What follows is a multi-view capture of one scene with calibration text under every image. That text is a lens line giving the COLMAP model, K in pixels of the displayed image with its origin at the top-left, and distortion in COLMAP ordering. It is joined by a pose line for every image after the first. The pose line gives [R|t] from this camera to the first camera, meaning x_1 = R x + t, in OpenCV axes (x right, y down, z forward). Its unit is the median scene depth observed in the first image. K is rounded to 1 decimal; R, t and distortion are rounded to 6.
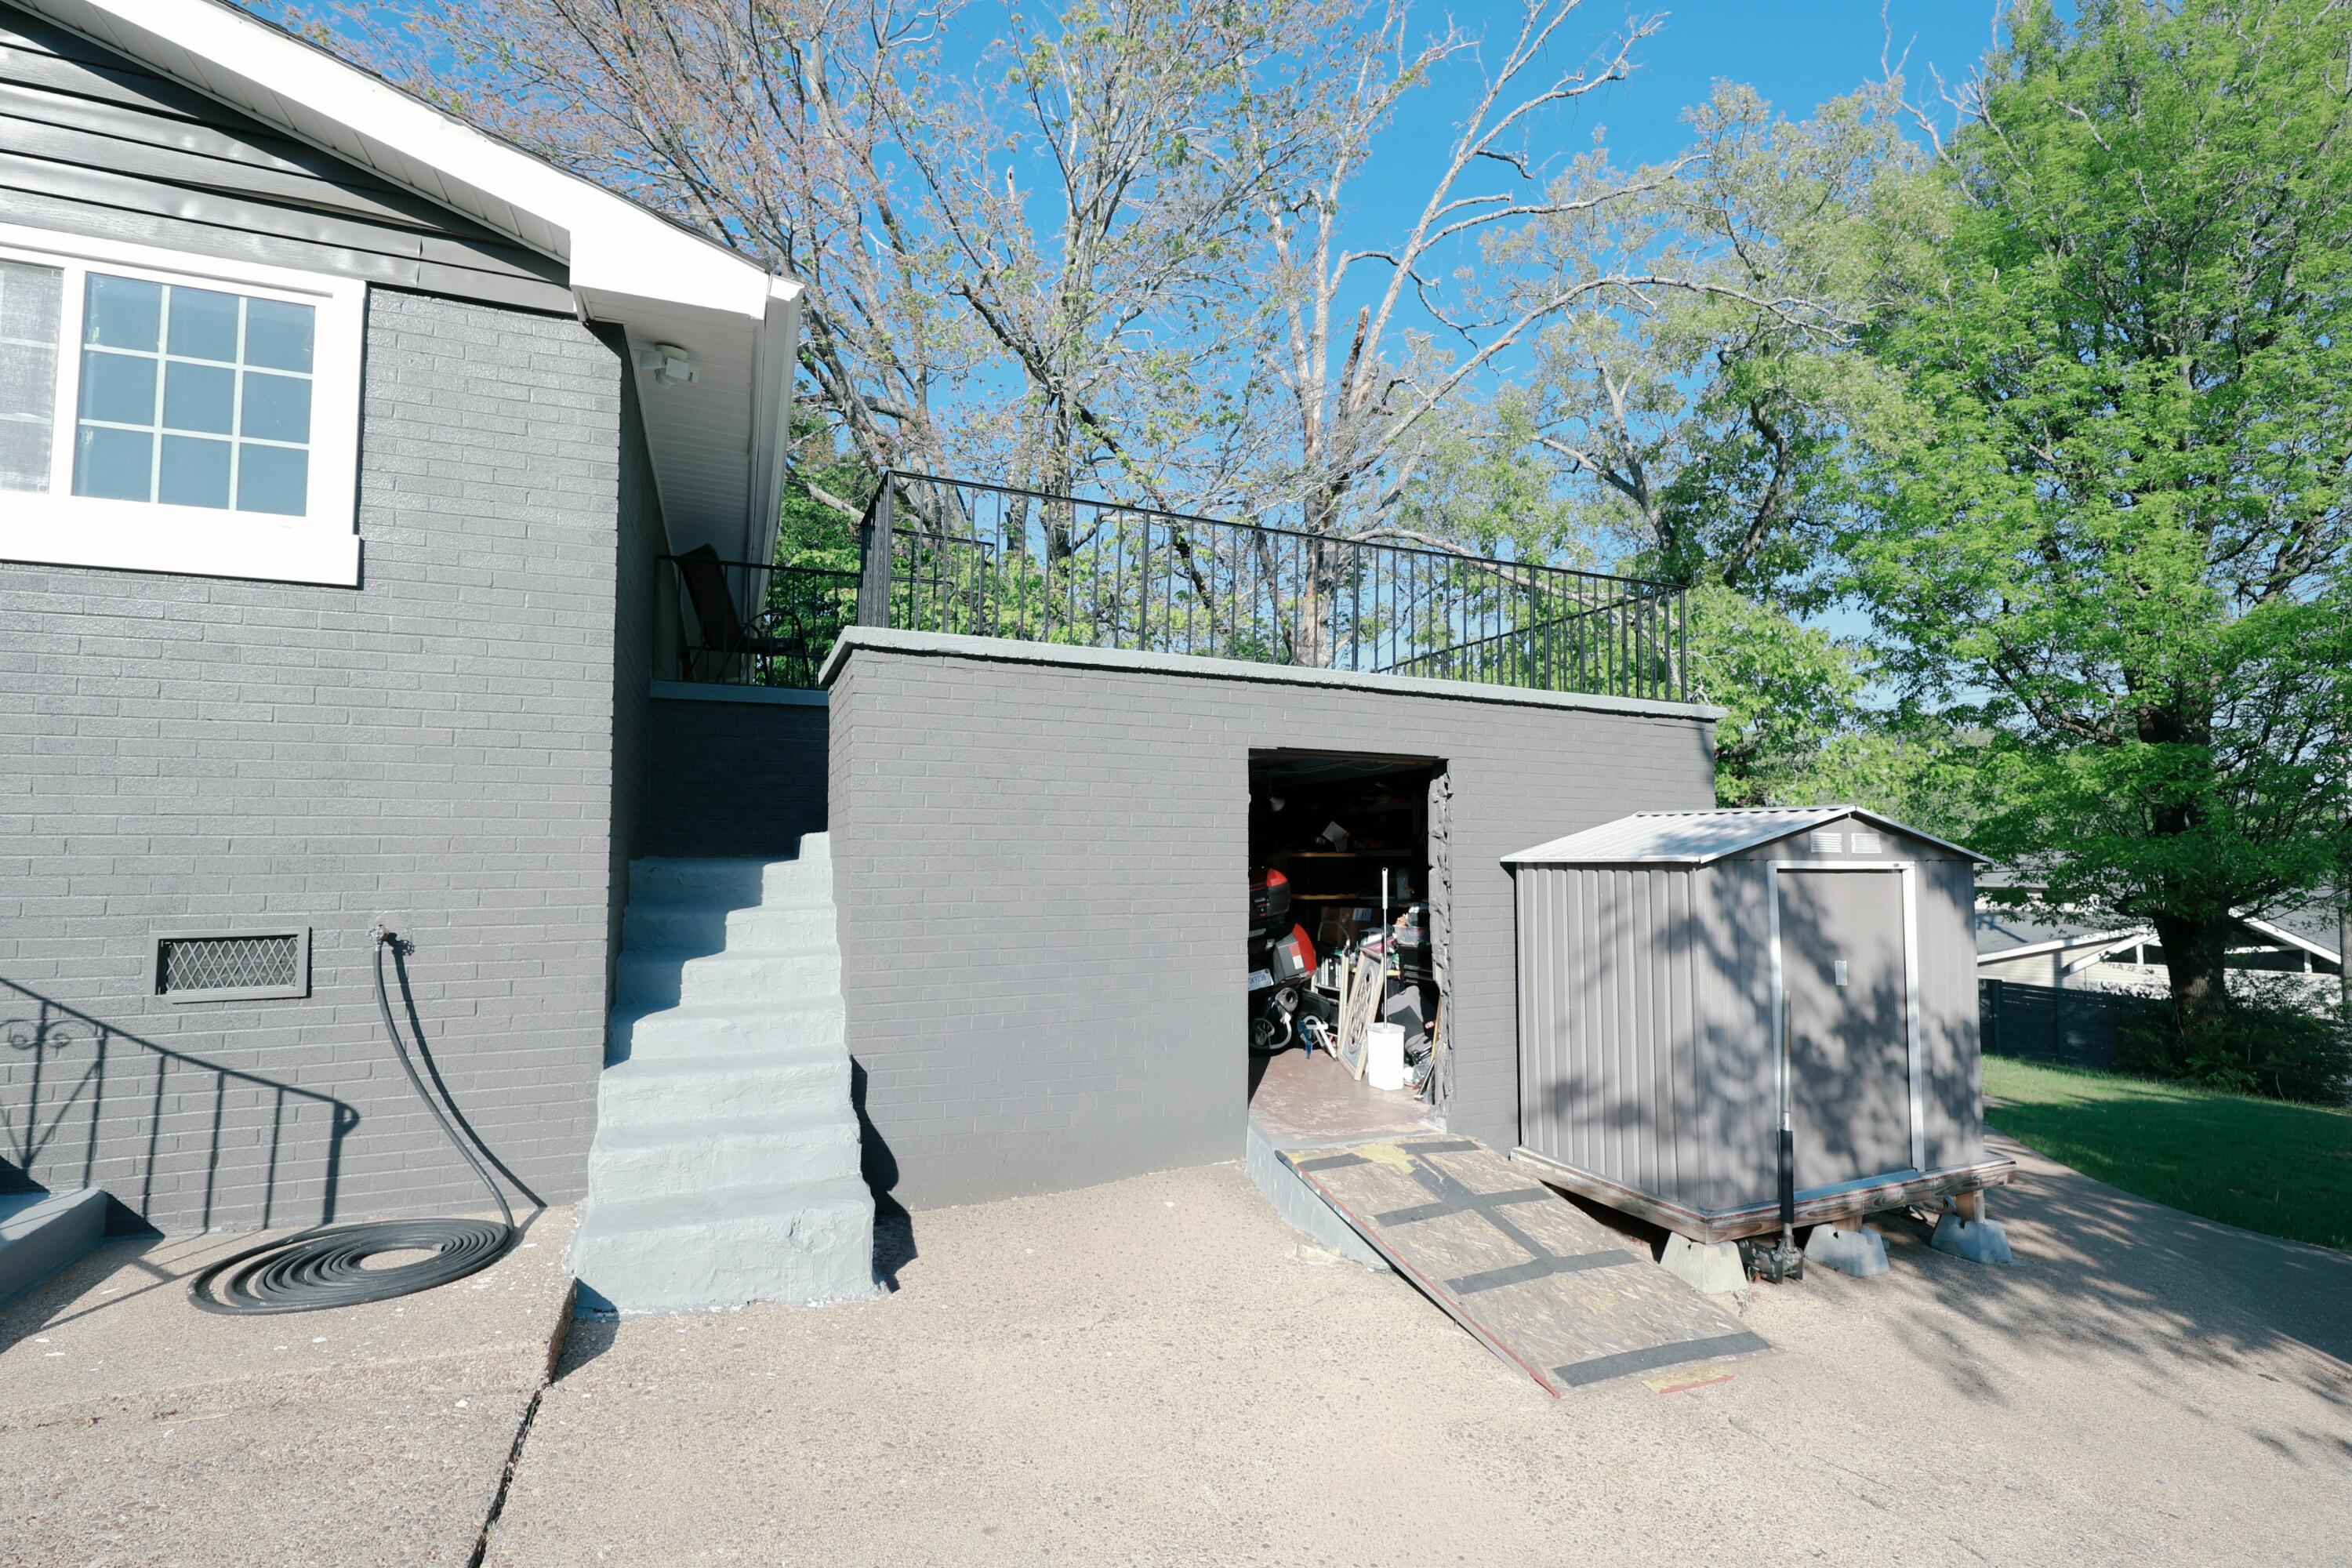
lens RADIAL K [[1006.9, 0, 1176.0], [0, 1006.9, 784.0], [0, 0, 1]] dist [0.000708, 0.000142]
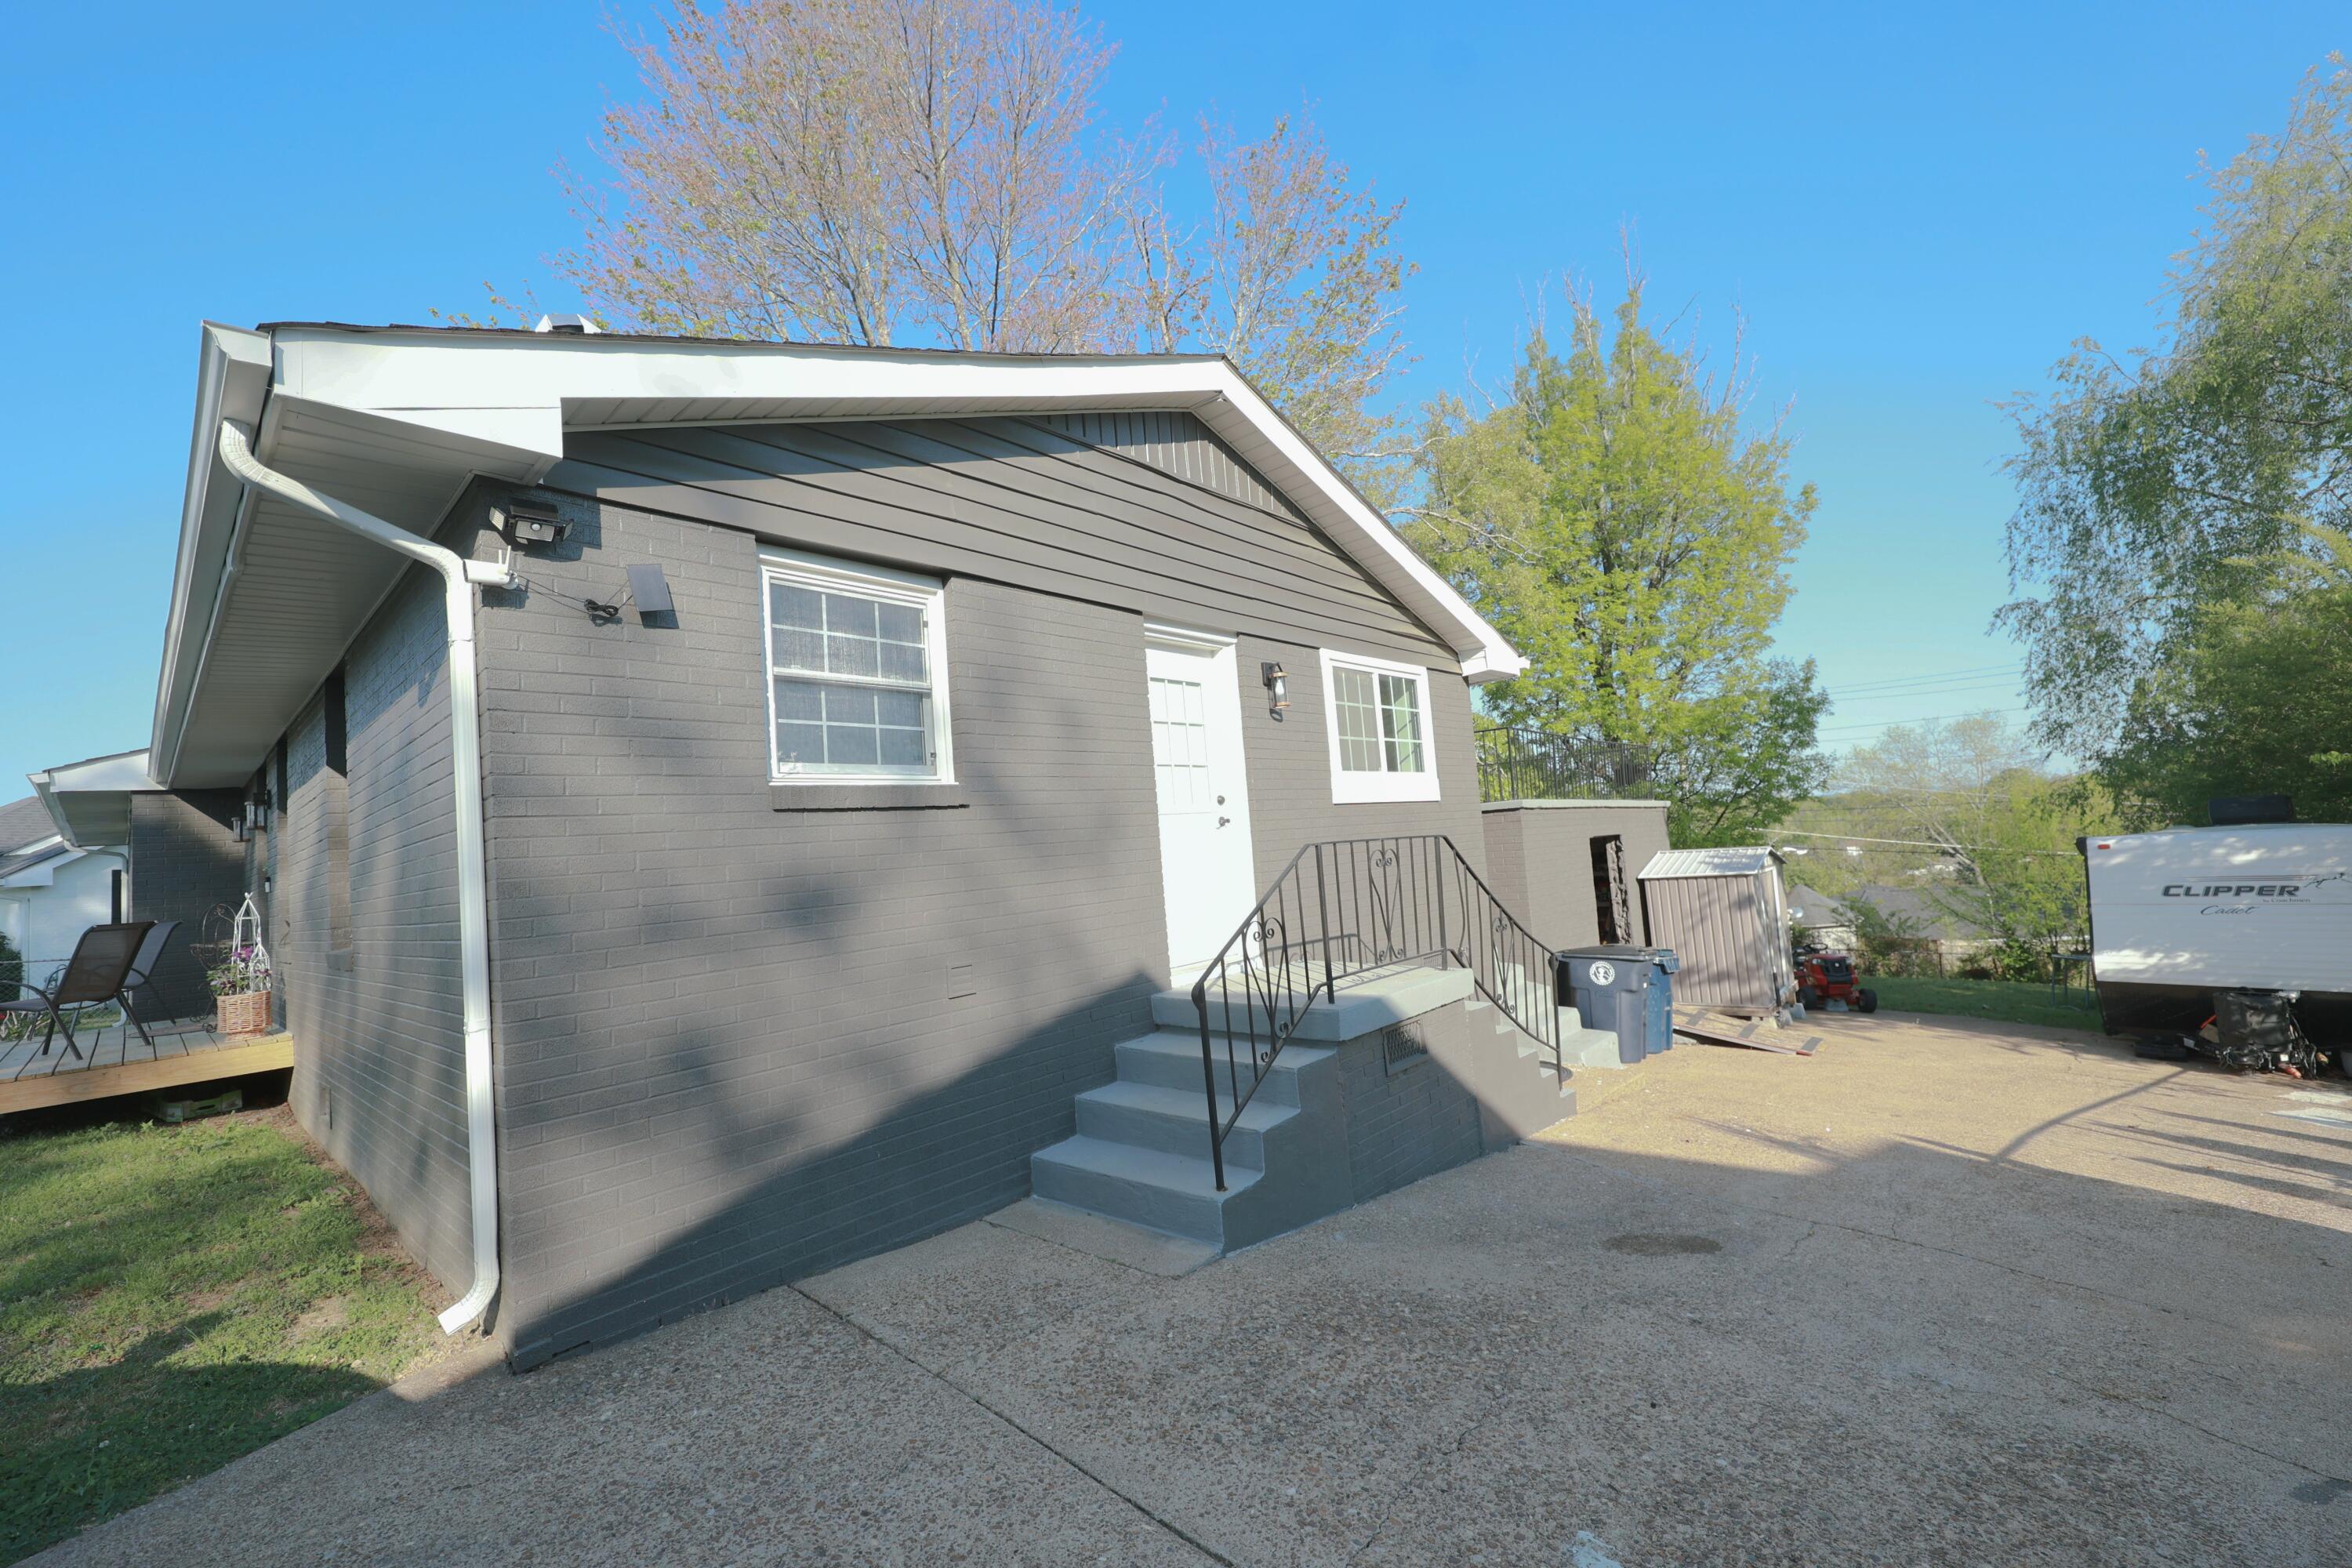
lens RADIAL K [[942.2, 0, 1185.5], [0, 942.2, 788.7], [0, 0, 1]] dist [-0.001422, -0.000319]
pose [[0.890849, -0.039066, 0.452617, -1.870560], [0.045915, 0.998937, -0.004151, -0.200421], [-0.451974, 0.024480, 0.891695, -0.526174]]
